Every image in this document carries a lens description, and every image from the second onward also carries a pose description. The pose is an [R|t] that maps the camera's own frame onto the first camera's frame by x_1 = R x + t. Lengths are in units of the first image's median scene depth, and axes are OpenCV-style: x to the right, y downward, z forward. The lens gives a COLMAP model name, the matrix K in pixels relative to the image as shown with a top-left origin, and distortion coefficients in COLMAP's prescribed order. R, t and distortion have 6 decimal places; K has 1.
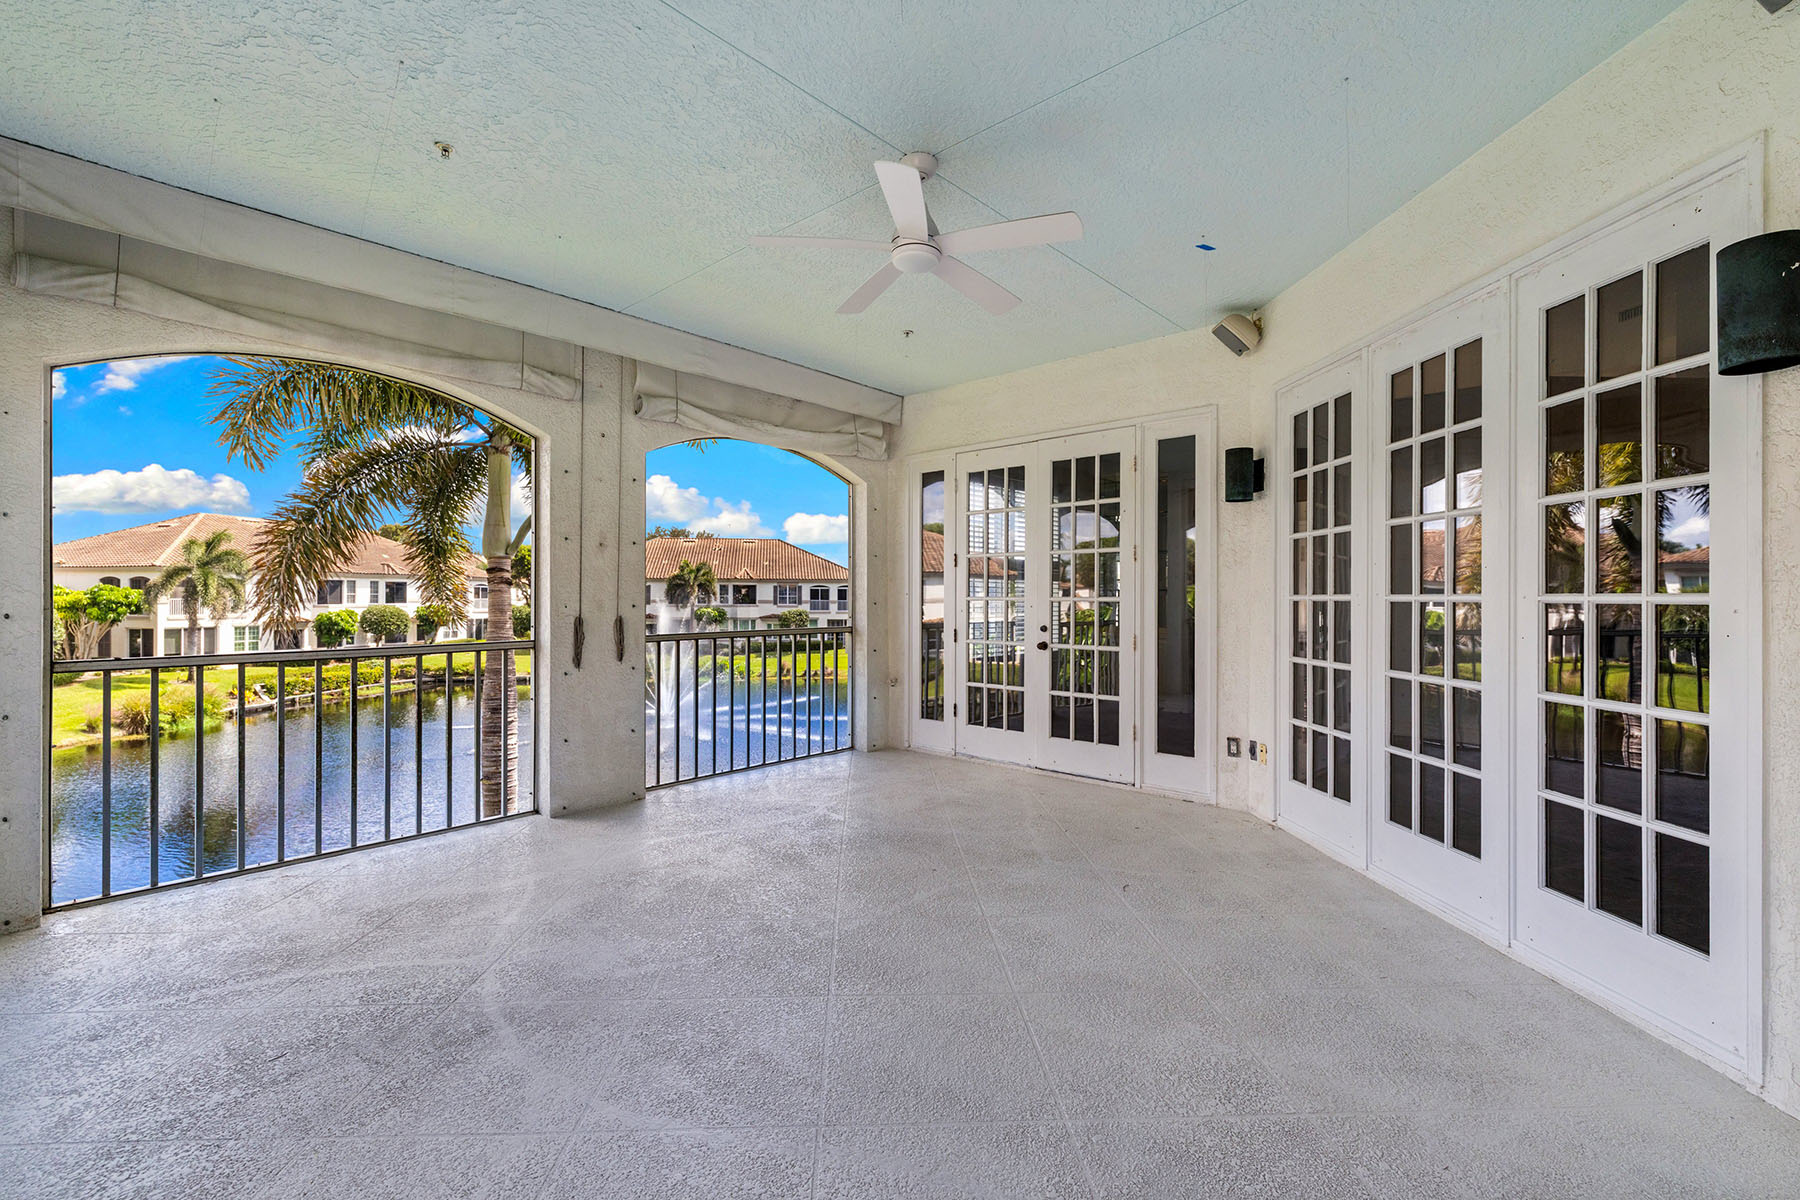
lens RADIAL K [[782.1, 0, 881.7], [0, 782.1, 594.5], [0, 0, 1]] dist [0.001208, 0.000797]
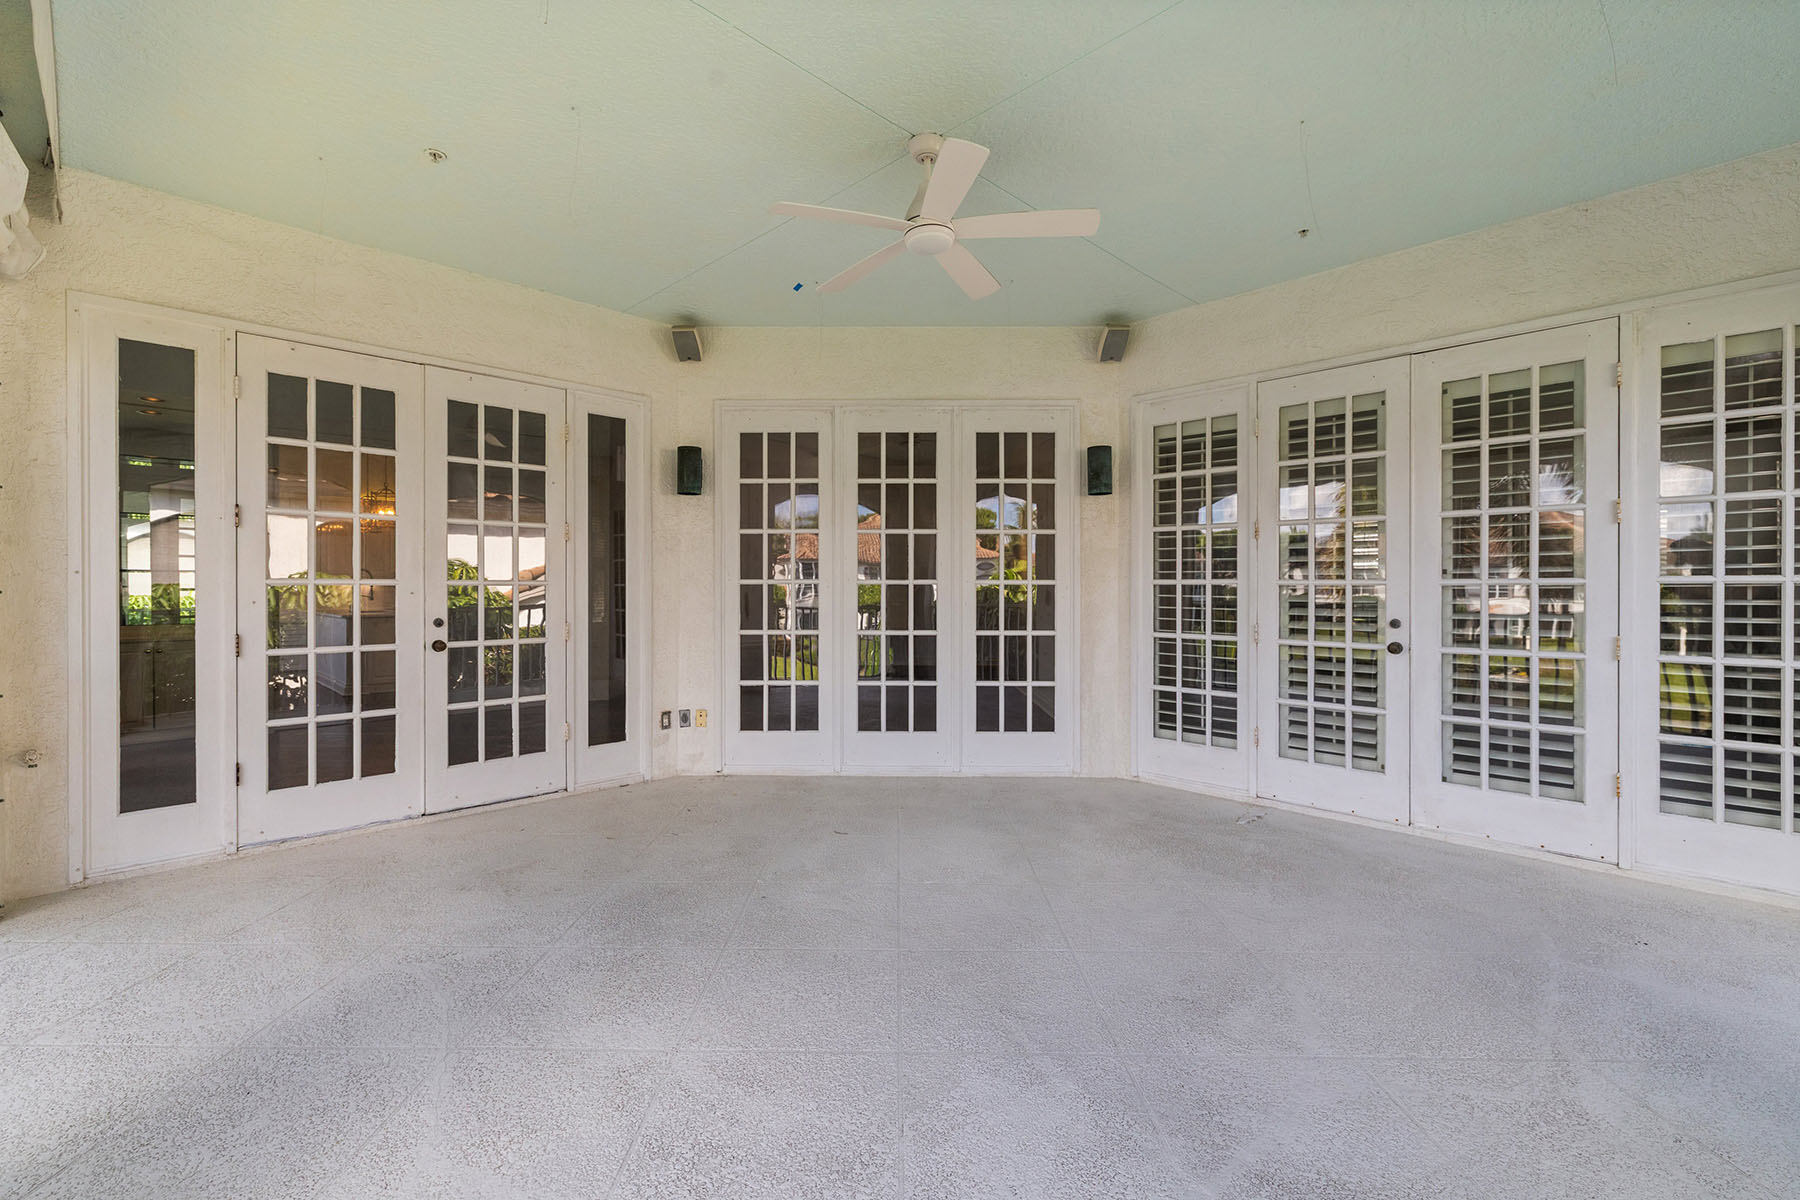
lens RADIAL K [[782.1, 0, 881.7], [0, 782.1, 594.5], [0, 0, 1]] dist [0.001208, 0.000797]
pose [[0.031104, -0.010874, 0.999457, -0.640466], [-0.005112, 0.999926, 0.011038, 0.008286], [-0.999503, -0.005452, 0.031047, 0.691210]]
